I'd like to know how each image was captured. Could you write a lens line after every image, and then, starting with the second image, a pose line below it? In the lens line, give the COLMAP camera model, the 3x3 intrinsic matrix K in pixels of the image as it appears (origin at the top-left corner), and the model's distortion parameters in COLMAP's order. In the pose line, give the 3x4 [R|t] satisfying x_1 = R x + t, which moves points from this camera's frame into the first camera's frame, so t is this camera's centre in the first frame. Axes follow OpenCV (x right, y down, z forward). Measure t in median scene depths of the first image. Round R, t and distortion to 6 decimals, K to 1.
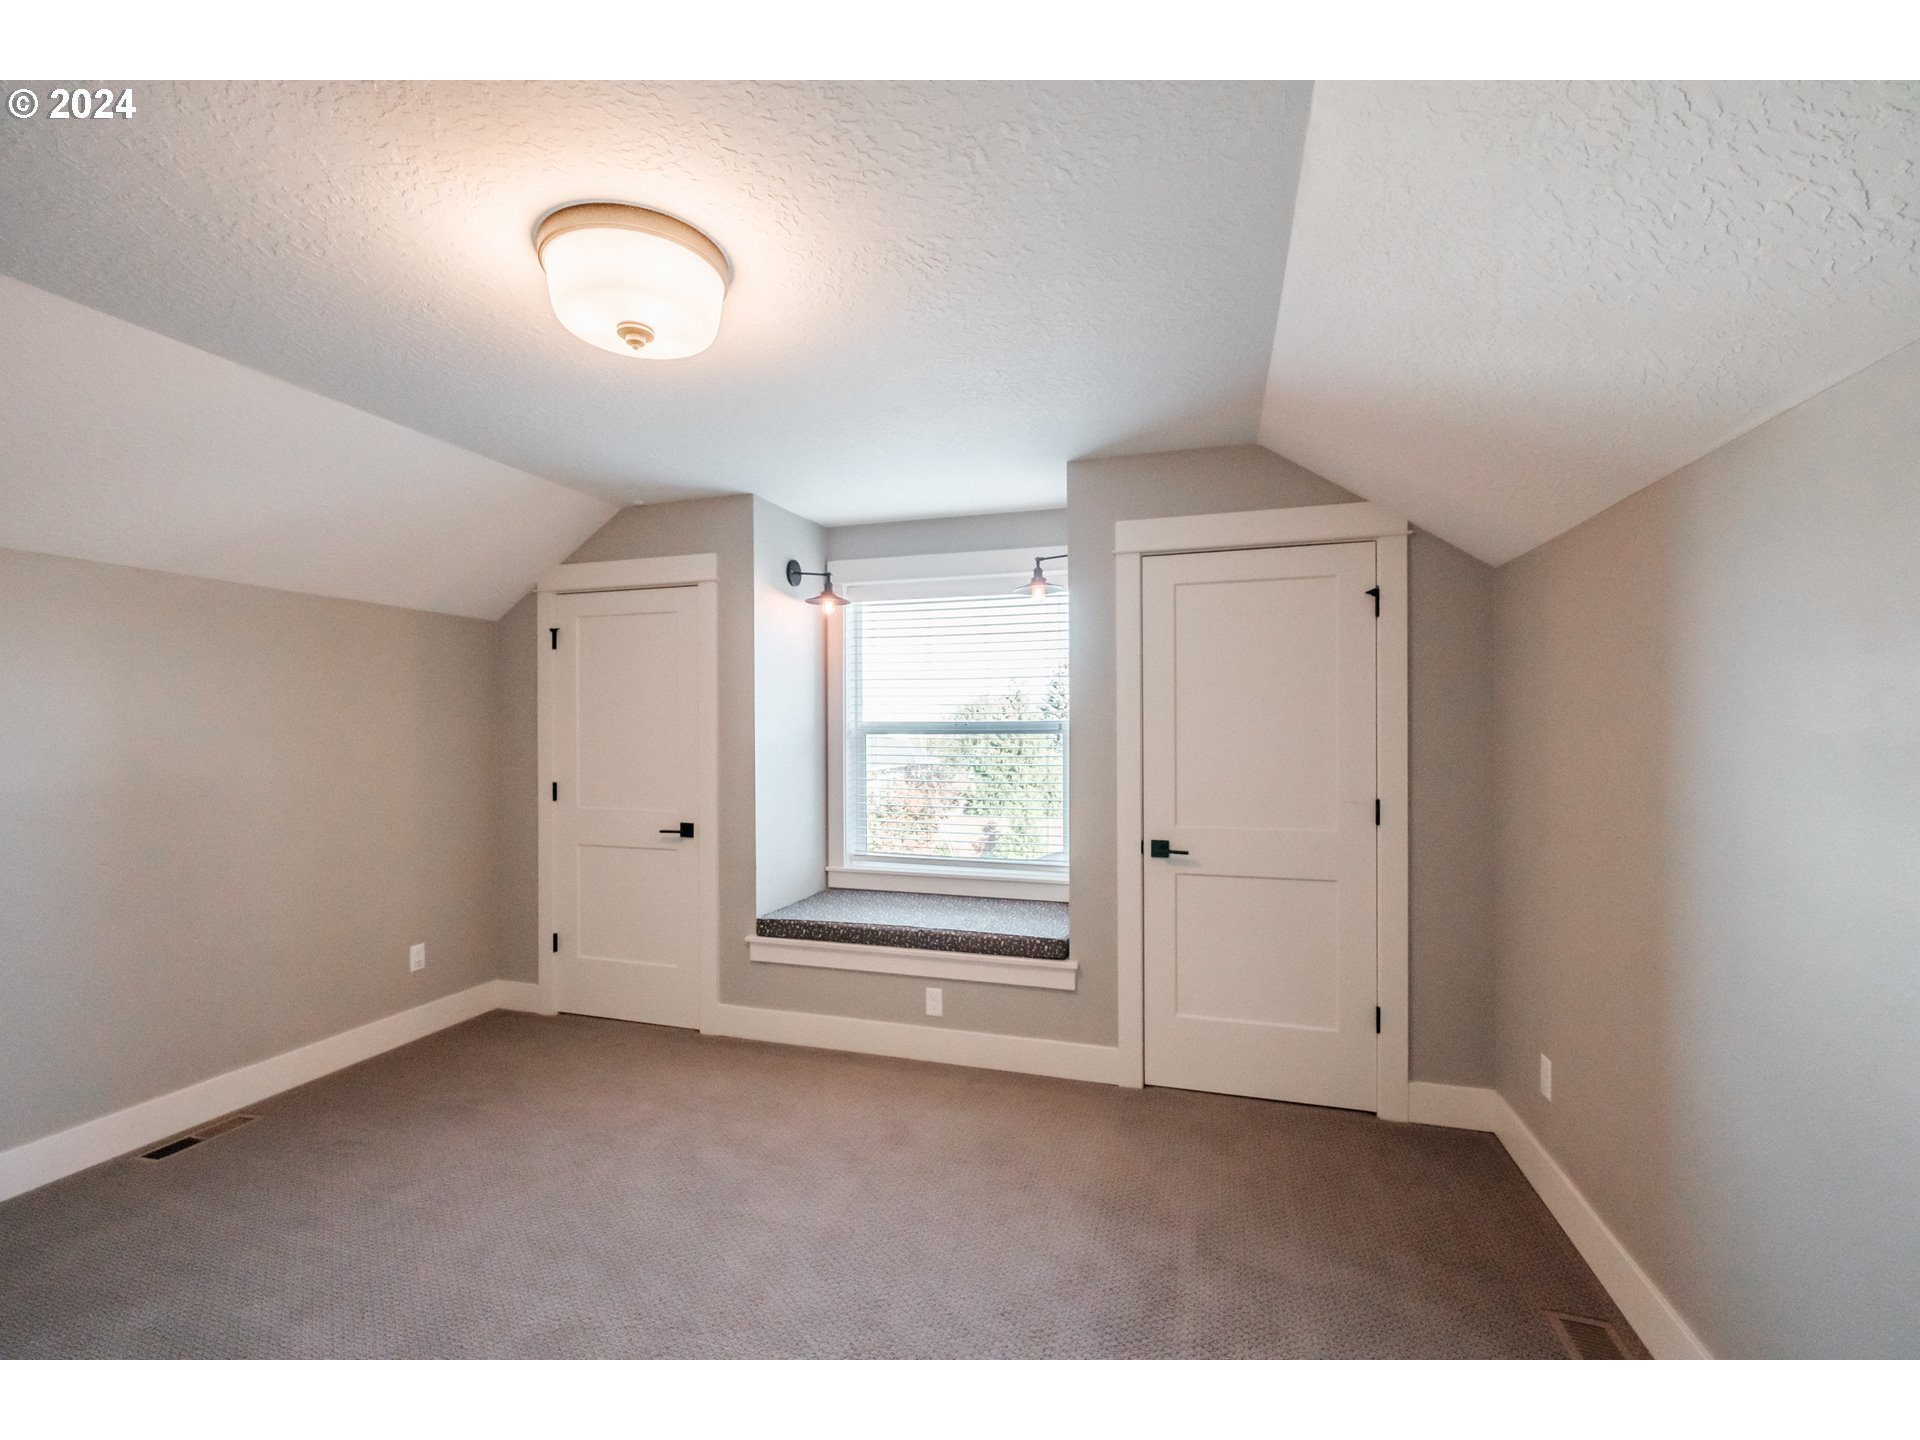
lens RADIAL K [[828.8, 0, 941.8], [0, 828.8, 726.1], [0, 0, 1]] dist [0.000279, 0.000049]
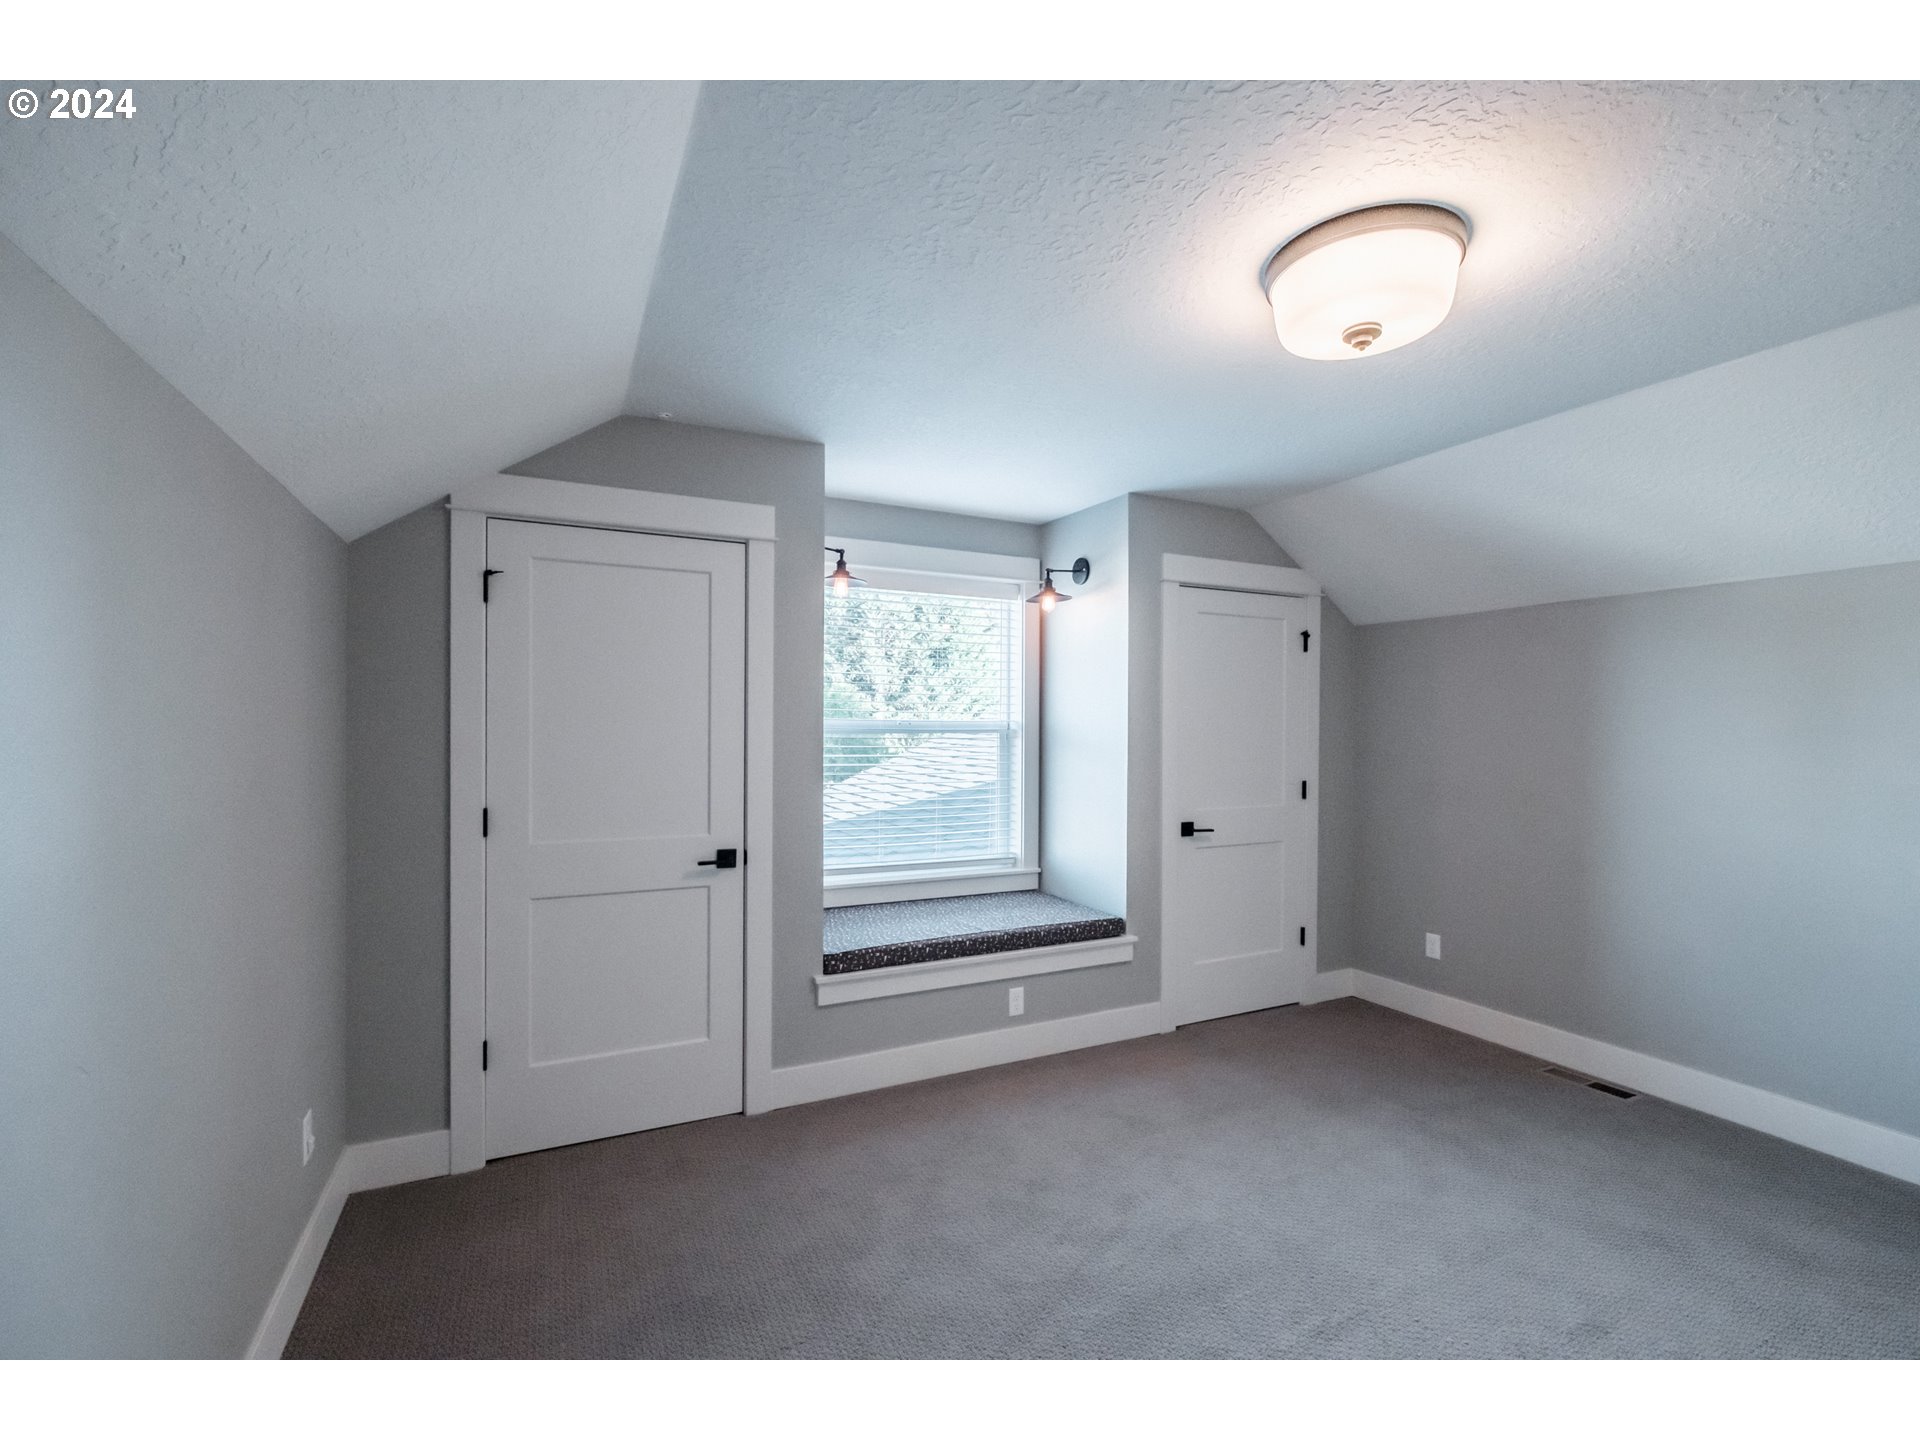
lens RADIAL K [[828.8, 0, 941.8], [0, 828.8, 726.1], [0, 0, 1]] dist [0.000279, 0.000049]
pose [[0.729021, 0.006033, 0.684465, -0.734823], [-0.009845, 0.999950, 0.001673, -0.000931], [-0.684421, -0.007958, 0.729044, 0.321823]]
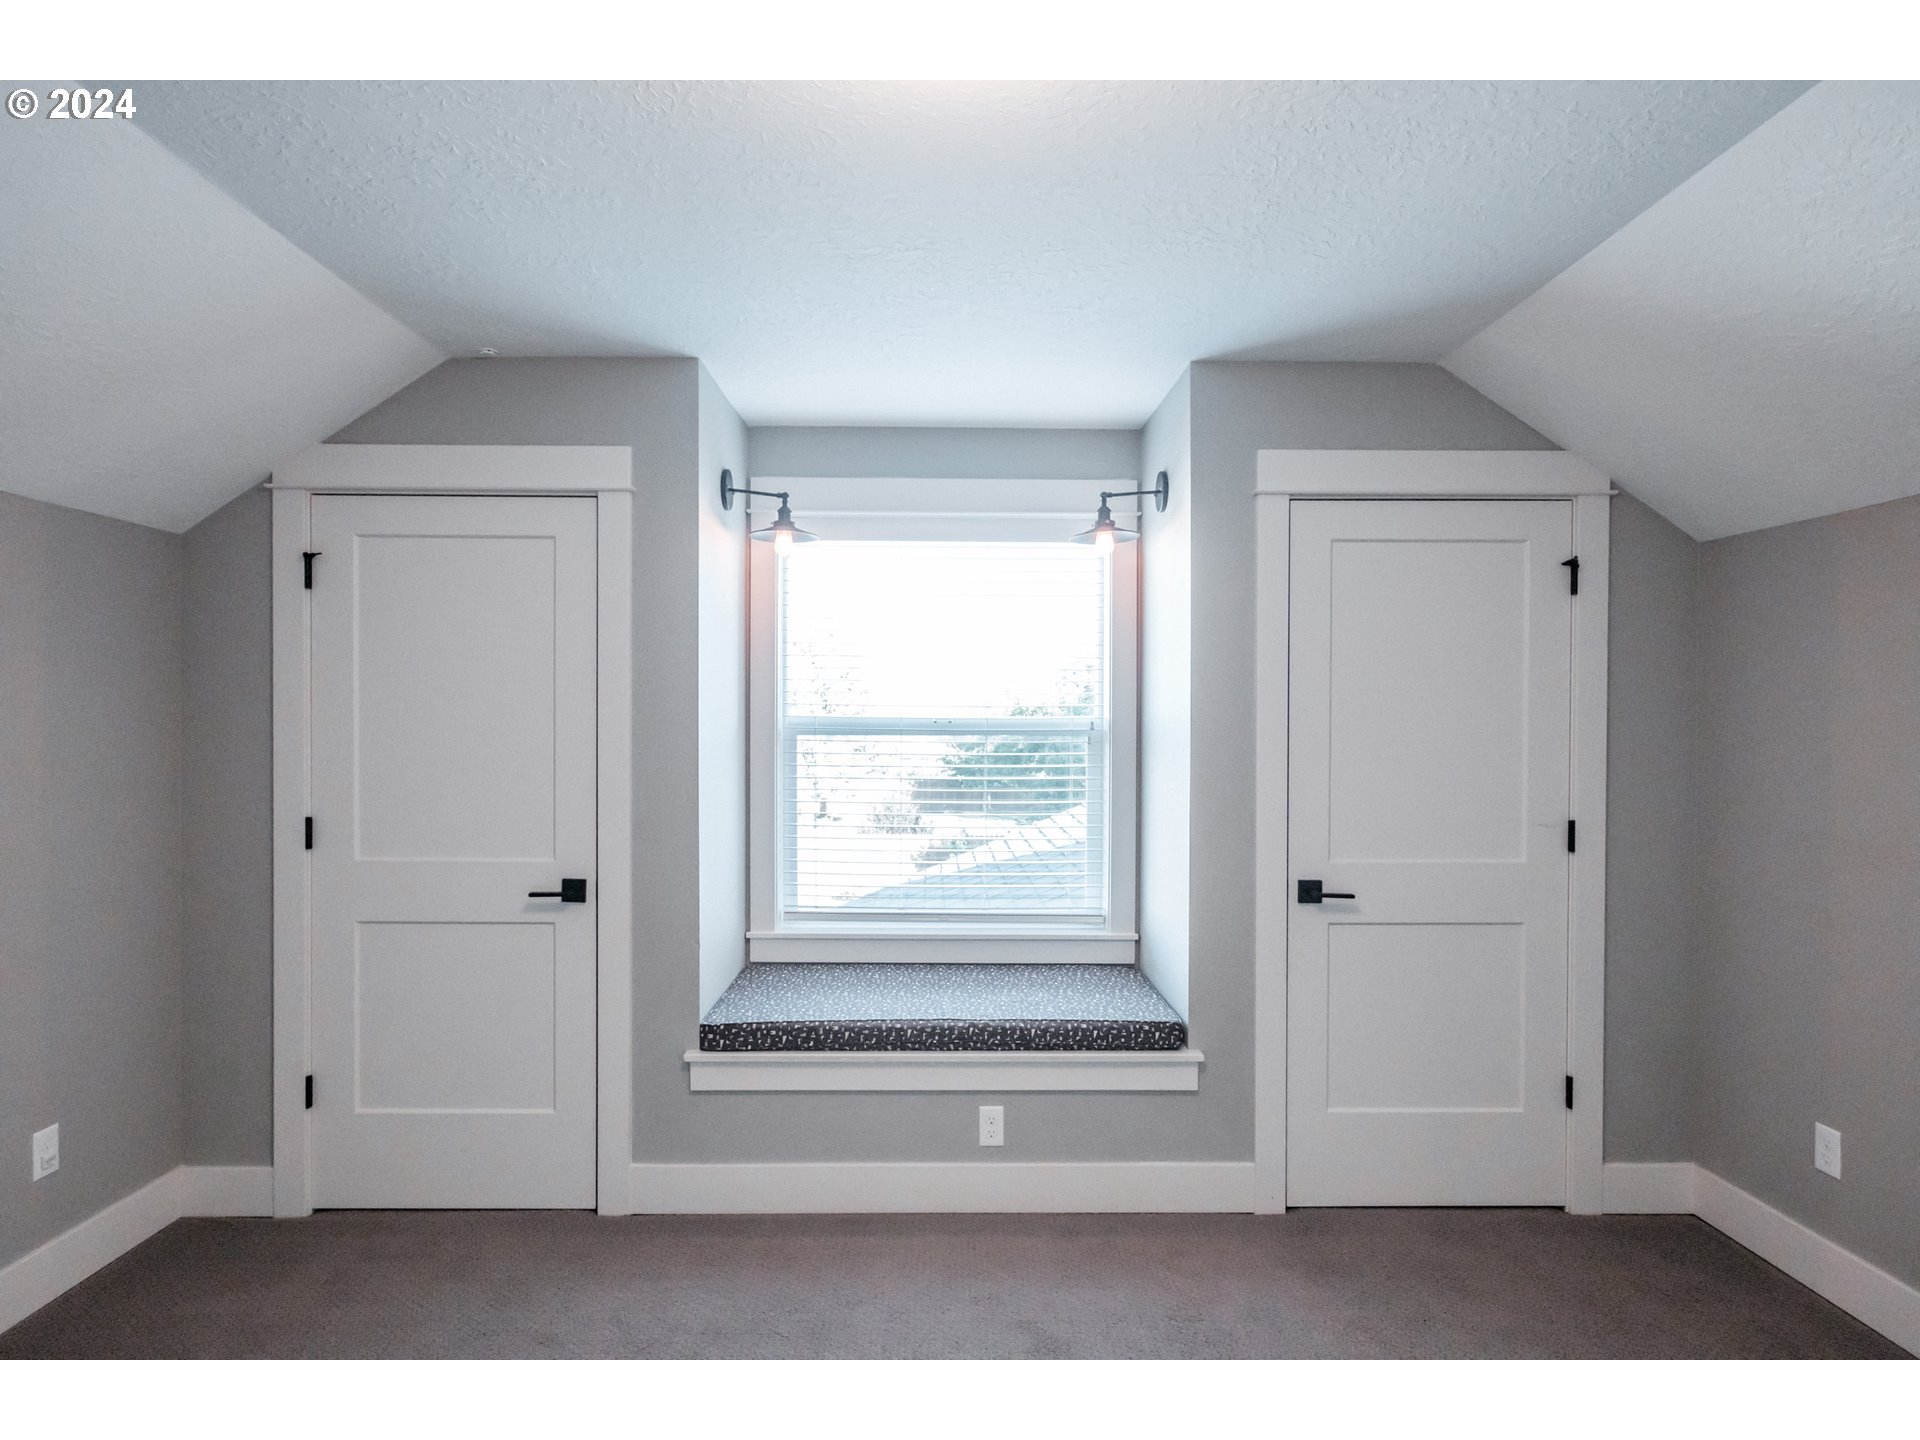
lens RADIAL K [[1029.4, 0, 952.3], [0, 1029.4, 727.3], [0, 0, 1]] dist [0.002644, 0.002023]
pose [[0.949683, 0.004521, 0.313180, -0.298639], [-0.007282, 0.999944, 0.007647, -0.004882], [-0.313128, -0.009543, 0.949663, 0.192355]]
